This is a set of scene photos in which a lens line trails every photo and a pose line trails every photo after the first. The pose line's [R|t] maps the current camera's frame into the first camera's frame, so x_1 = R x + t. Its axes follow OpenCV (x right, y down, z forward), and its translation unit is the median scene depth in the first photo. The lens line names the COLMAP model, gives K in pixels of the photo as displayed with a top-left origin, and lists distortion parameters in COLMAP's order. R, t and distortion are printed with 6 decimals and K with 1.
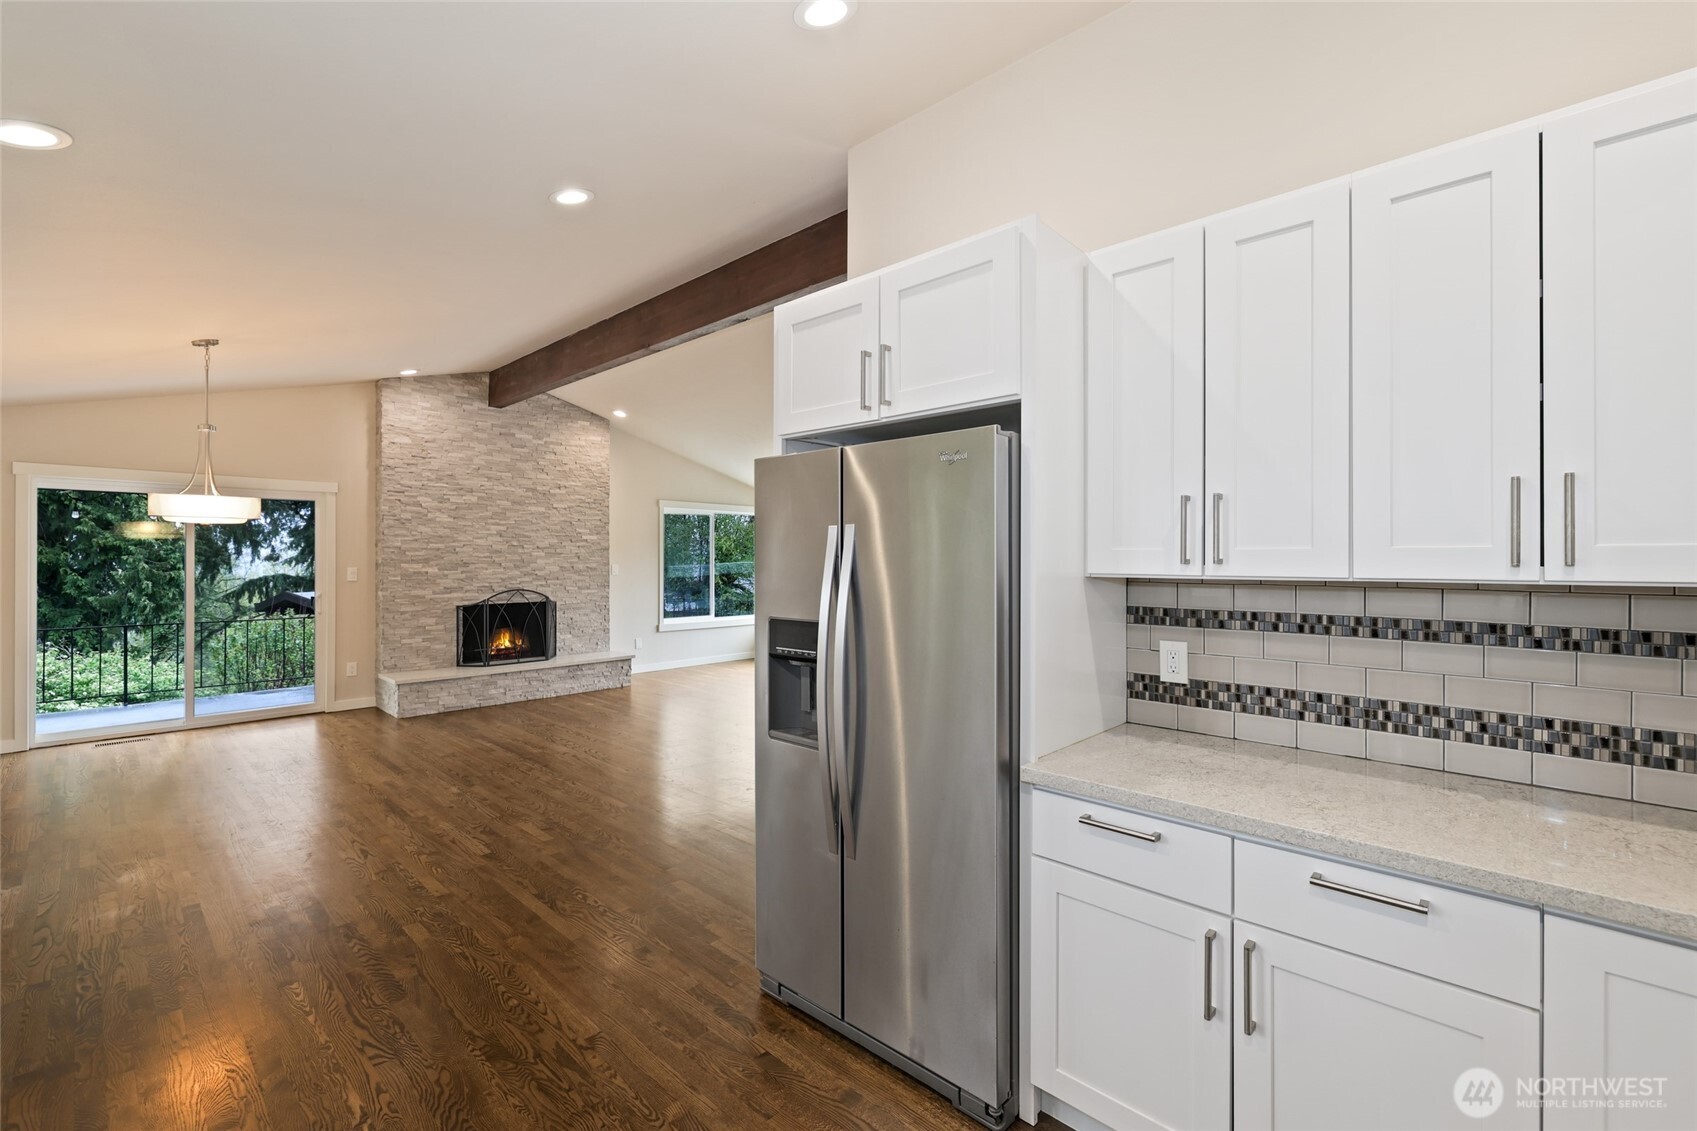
lens RADIAL K [[735.4, 0, 837.9], [0, 735.4, 558.8], [0, 0, 1]] dist [-0.015589, 0.006649]
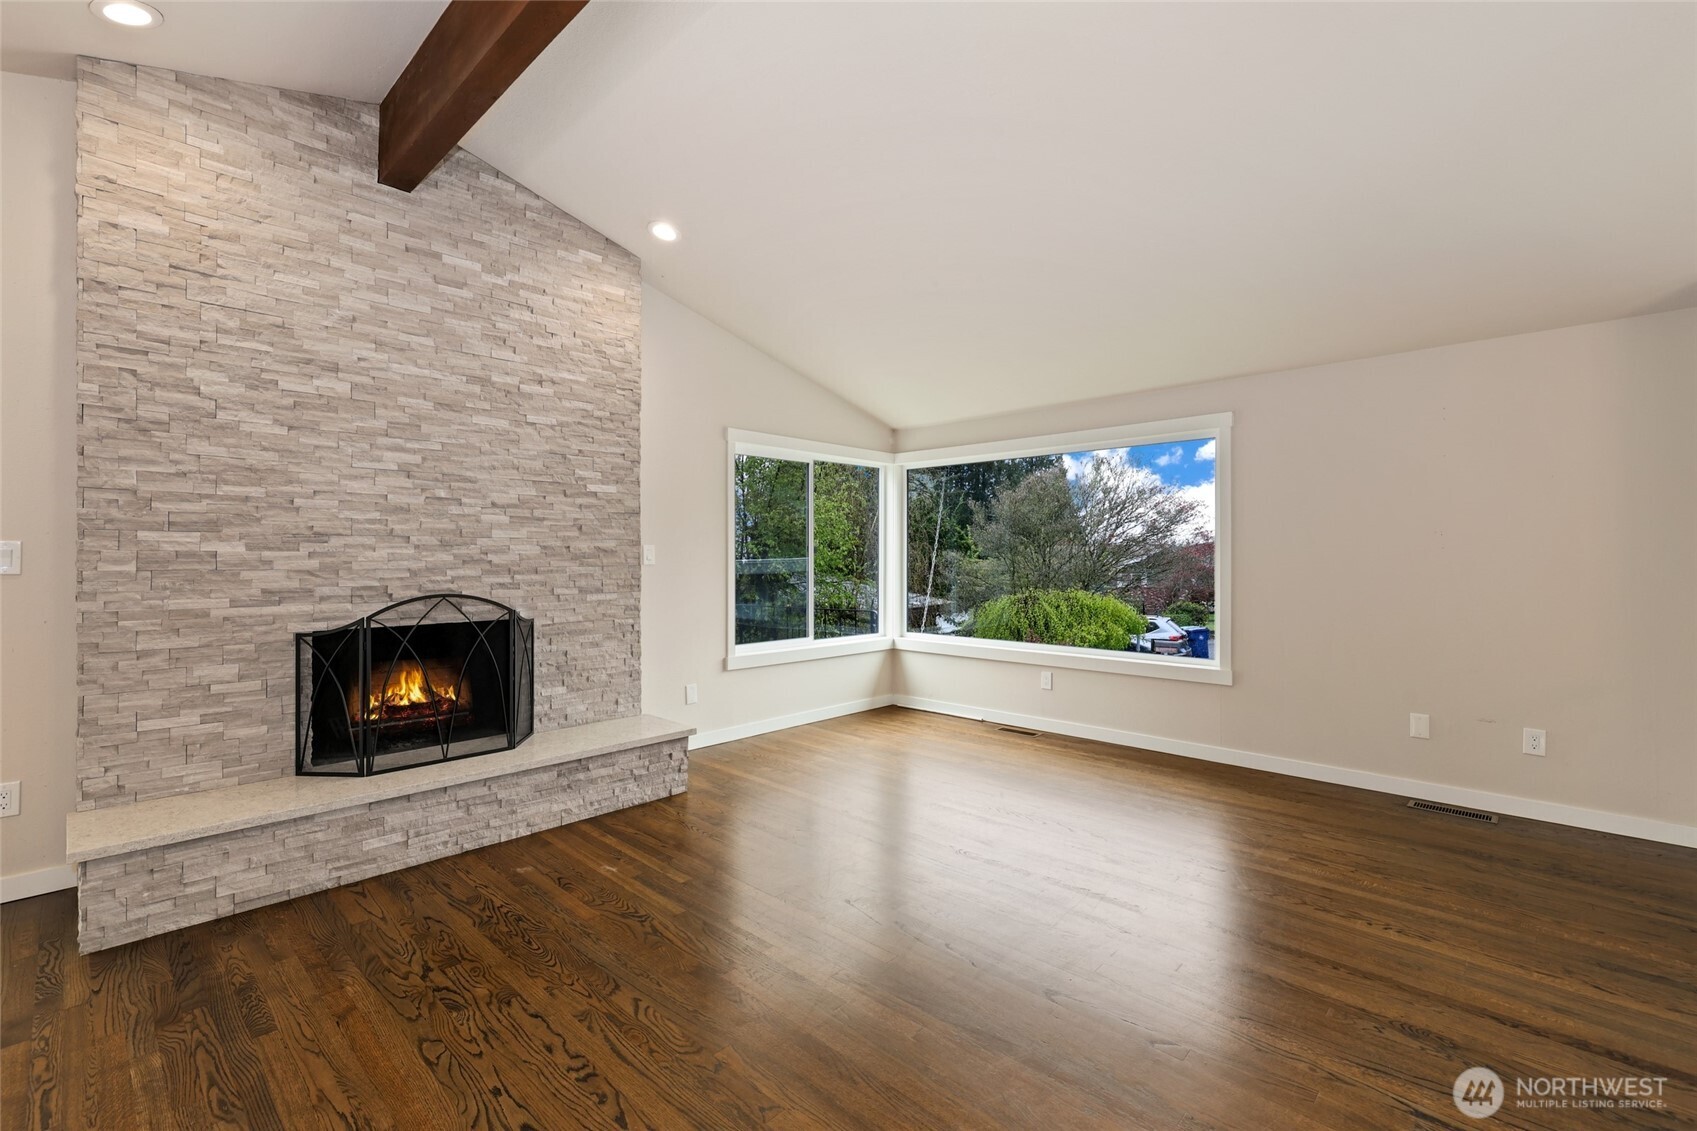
lens RADIAL K [[735.4, 0, 828.4], [0, 735.4, 560.0], [0, 0, 1]] dist [-0.015589, 0.006649]
pose [[0.999918, 0.000600, -0.012766, -0.200373], [-0.000561, 0.999995, 0.003091, 0.019629], [0.012768, -0.003083, 0.999914, 0.566651]]
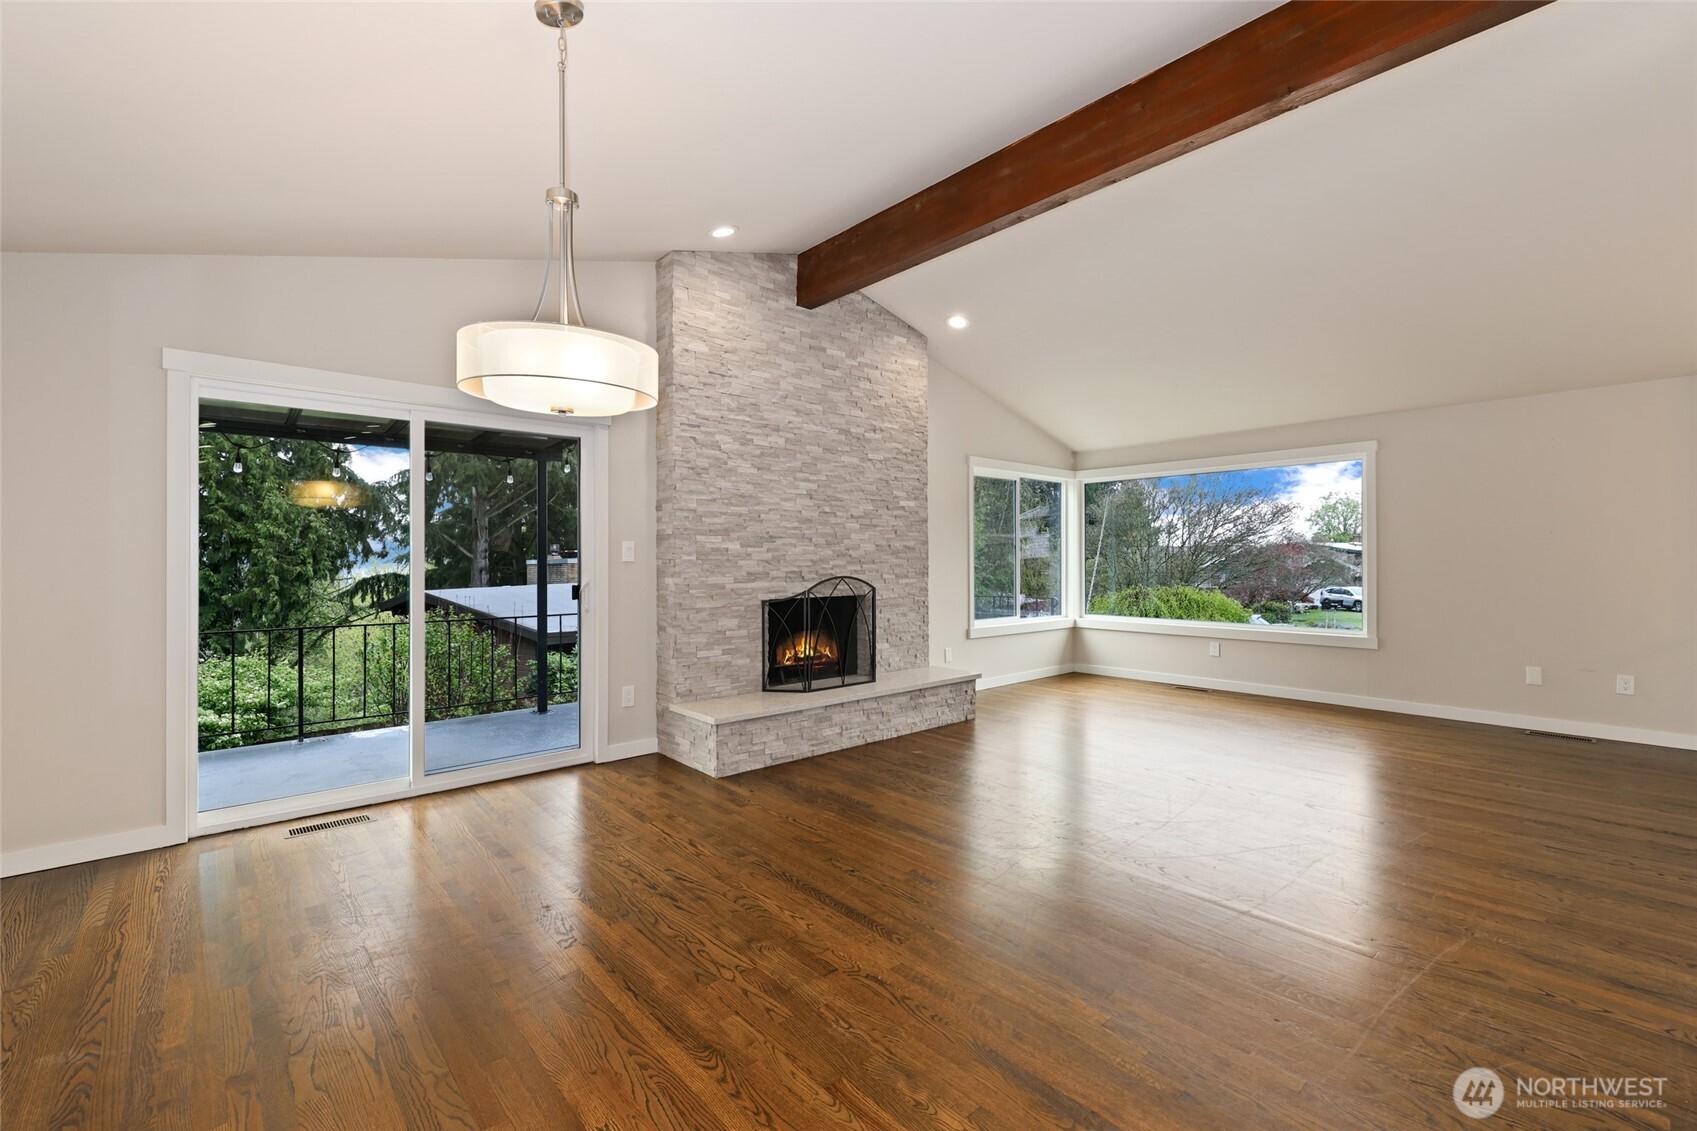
lens RADIAL K [[735.4, 0, 817.9], [0, 735.4, 558.7], [0, 0, 1]] dist [-0.015589, 0.006649]
pose [[0.995114, -0.003289, -0.098675, -0.395967], [0.002994, 0.999991, -0.003132, 0.028025], [0.098684, 0.002821, 0.995115, 0.333236]]
